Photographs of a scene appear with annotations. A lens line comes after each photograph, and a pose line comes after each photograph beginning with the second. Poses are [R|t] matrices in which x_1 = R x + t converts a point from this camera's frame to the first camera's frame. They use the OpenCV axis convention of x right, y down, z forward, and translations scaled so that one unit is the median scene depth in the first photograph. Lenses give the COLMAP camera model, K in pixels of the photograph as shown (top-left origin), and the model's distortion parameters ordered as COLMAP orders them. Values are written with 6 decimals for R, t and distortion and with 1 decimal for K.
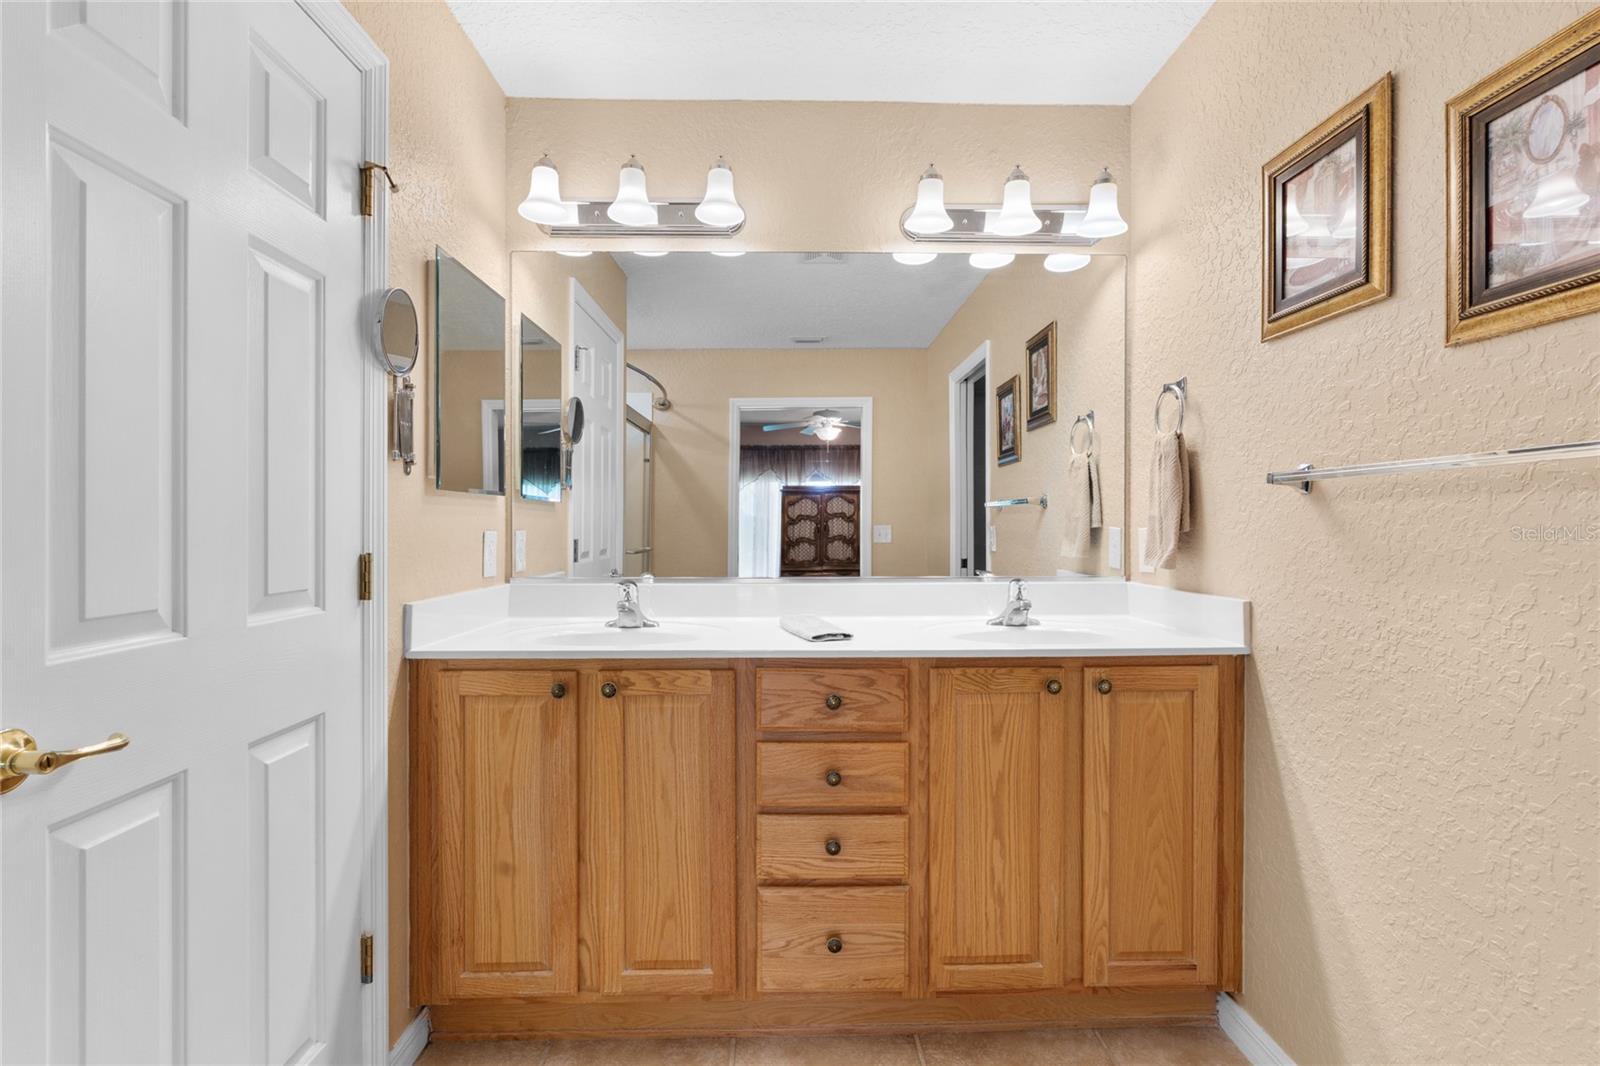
lens RADIAL K [[717.3, 0, 796.6], [0, 717.3, 529.0], [0, 0, 1]] dist [-0.009465, 0.003068]
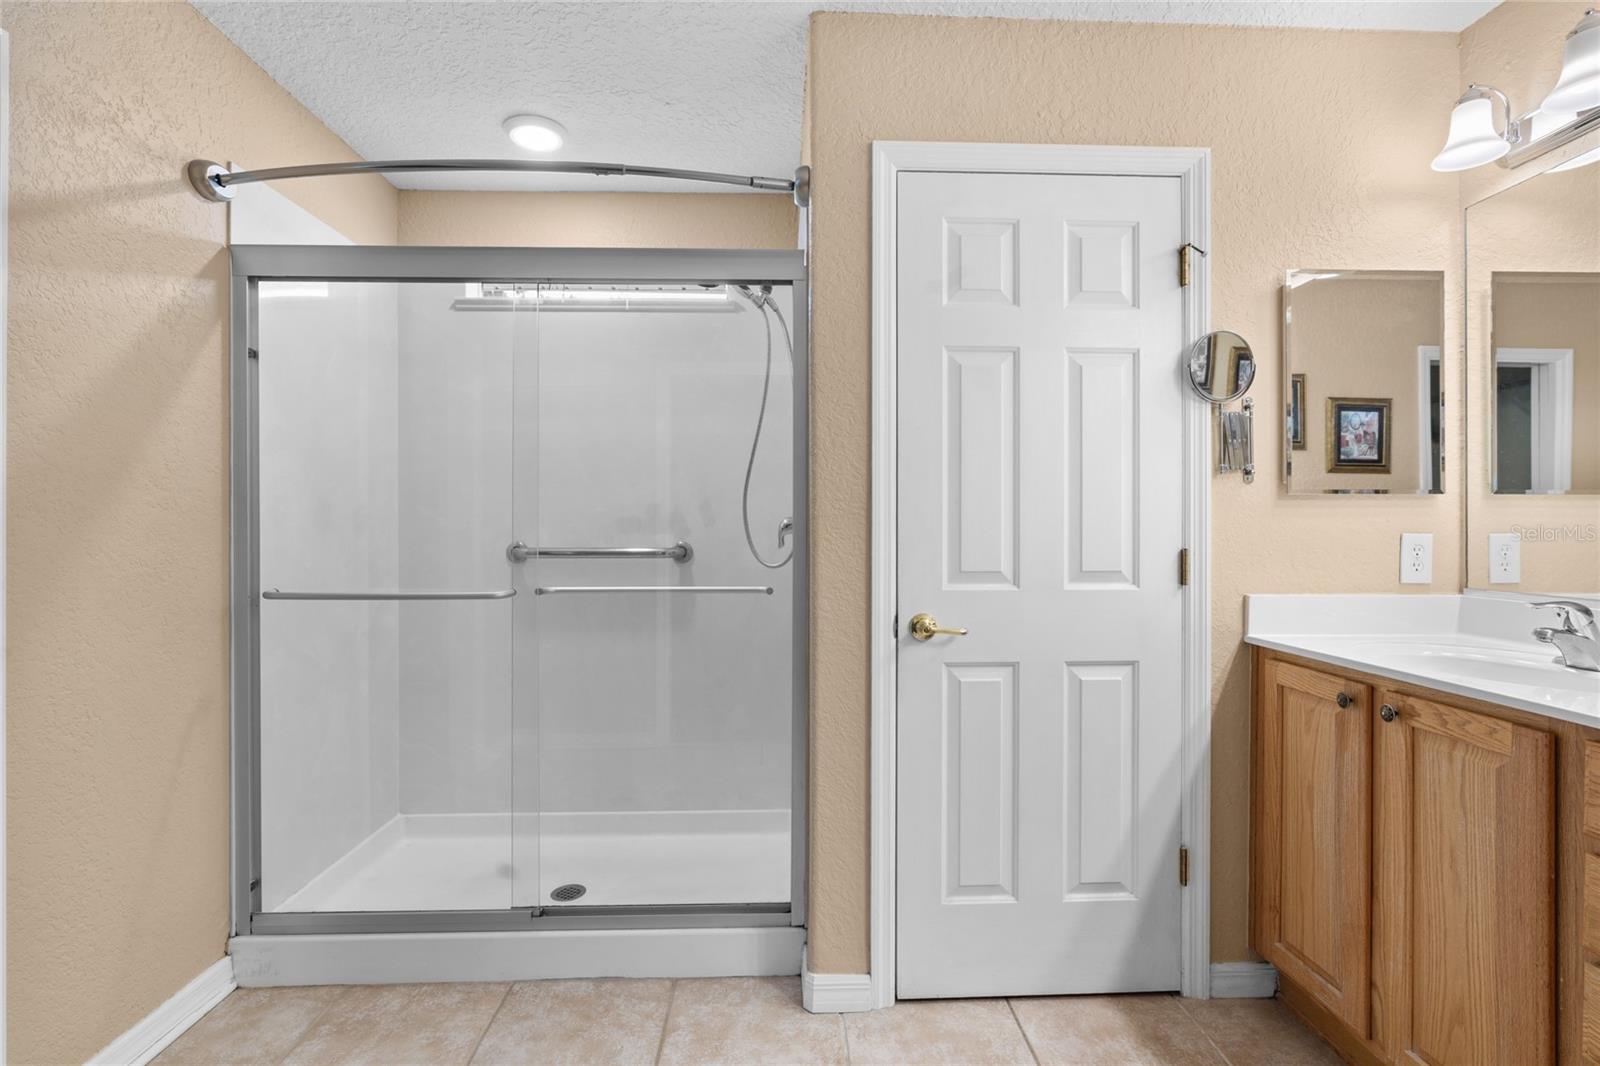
lens RADIAL K [[717.3, 0, 796.1], [0, 717.3, 527.4], [0, 0, 1]] dist [-0.009465, 0.003068]
pose [[0.011695, -0.000695, -0.999931, 0.593813], [-0.004059, 0.999991, -0.000743, -0.000439], [0.999923, 0.004068, 0.011692, 0.255423]]
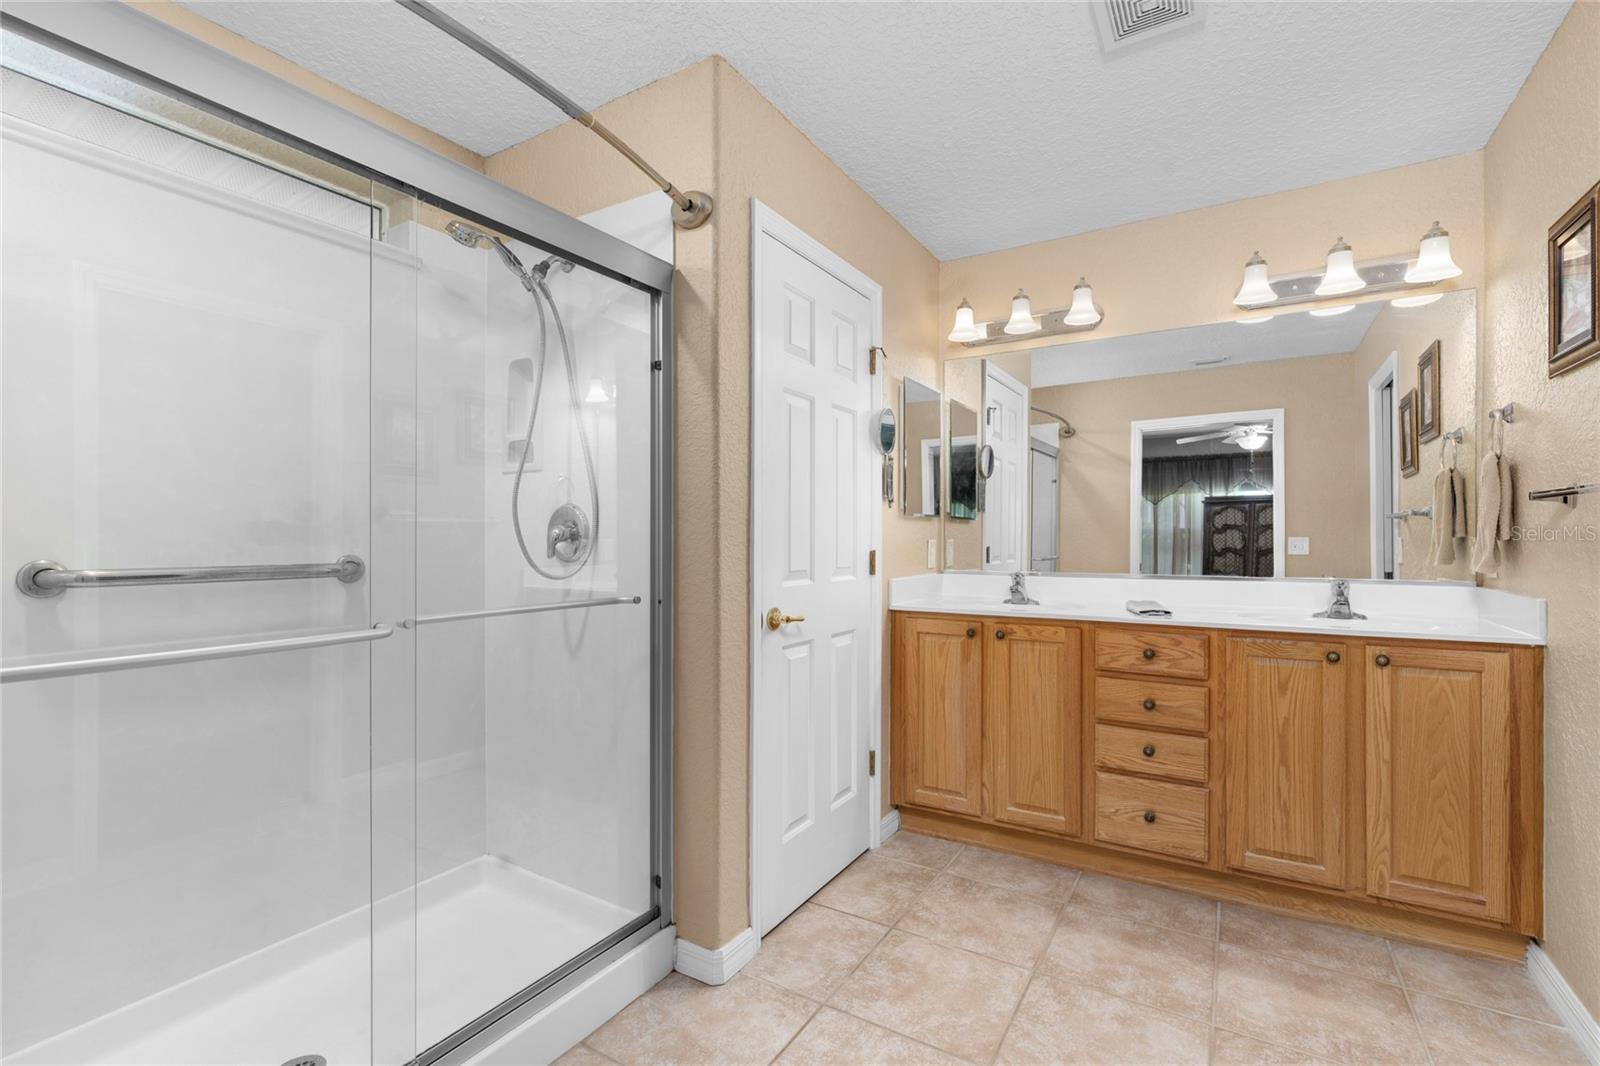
lens RADIAL K [[717.3, 0, 800.3], [0, 717.3, 537.7], [0, 0, 1]] dist [-0.009465, 0.003068]
pose [[0.839478, -0.000575, -0.543393, 0.247819], [-0.002331, 0.999986, -0.004659, 0.008668], [0.543388, 0.005178, 0.839466, -0.636992]]
